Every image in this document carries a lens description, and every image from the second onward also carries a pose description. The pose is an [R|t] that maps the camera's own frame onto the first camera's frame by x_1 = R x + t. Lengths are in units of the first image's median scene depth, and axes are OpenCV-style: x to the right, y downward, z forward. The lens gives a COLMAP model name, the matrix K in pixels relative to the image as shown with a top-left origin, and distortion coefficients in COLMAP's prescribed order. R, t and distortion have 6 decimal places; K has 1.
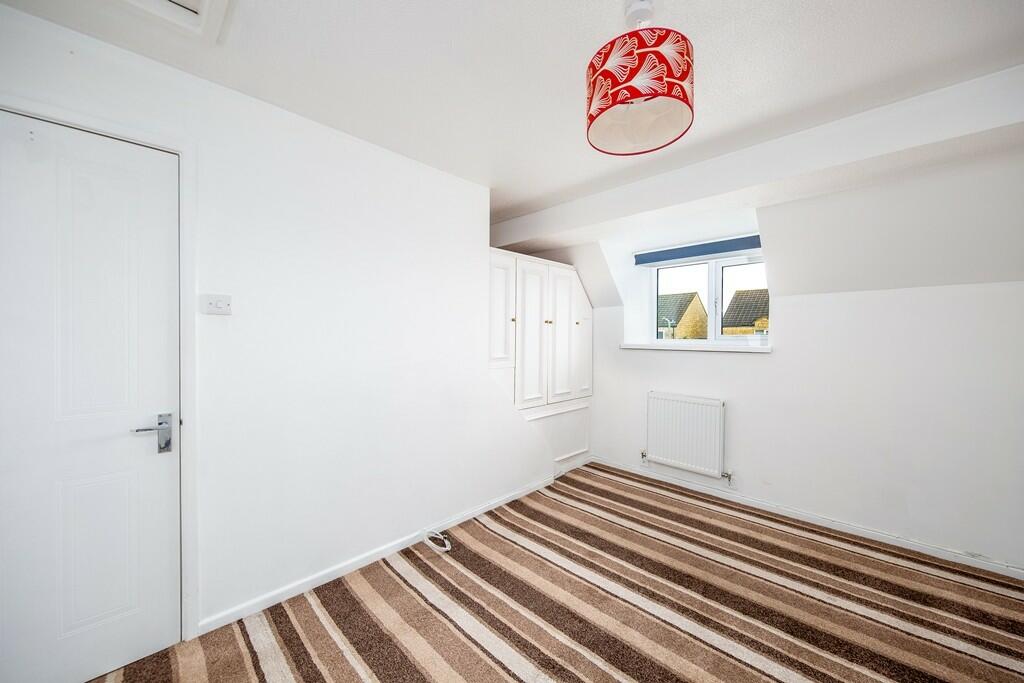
lens RADIAL K [[379.2, 0, 518.0], [0, 379.2, 337.4], [0, 0, 1]] dist [0.003618, -0.002785]
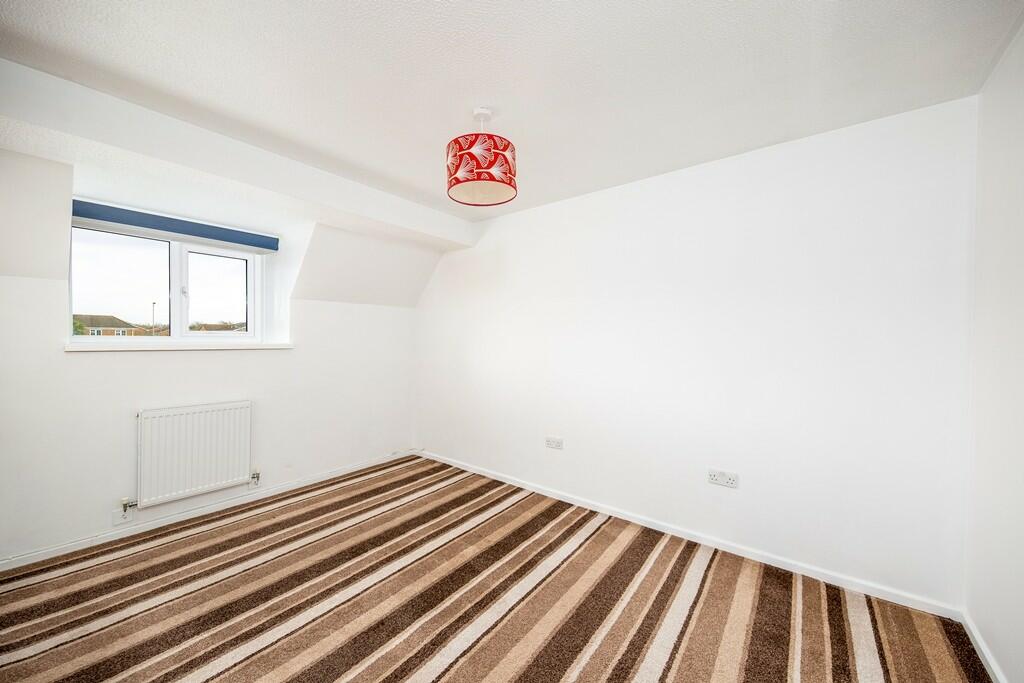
lens RADIAL K [[379.2, 0, 517.2], [0, 379.2, 341.0], [0, 0, 1]] dist [0.003618, -0.002785]
pose [[-0.123764, -0.016527, 0.992174, -0.605531], [-0.011575, 0.999817, 0.015211, -0.007652], [-0.992244, -0.009601, -0.123932, 0.552765]]
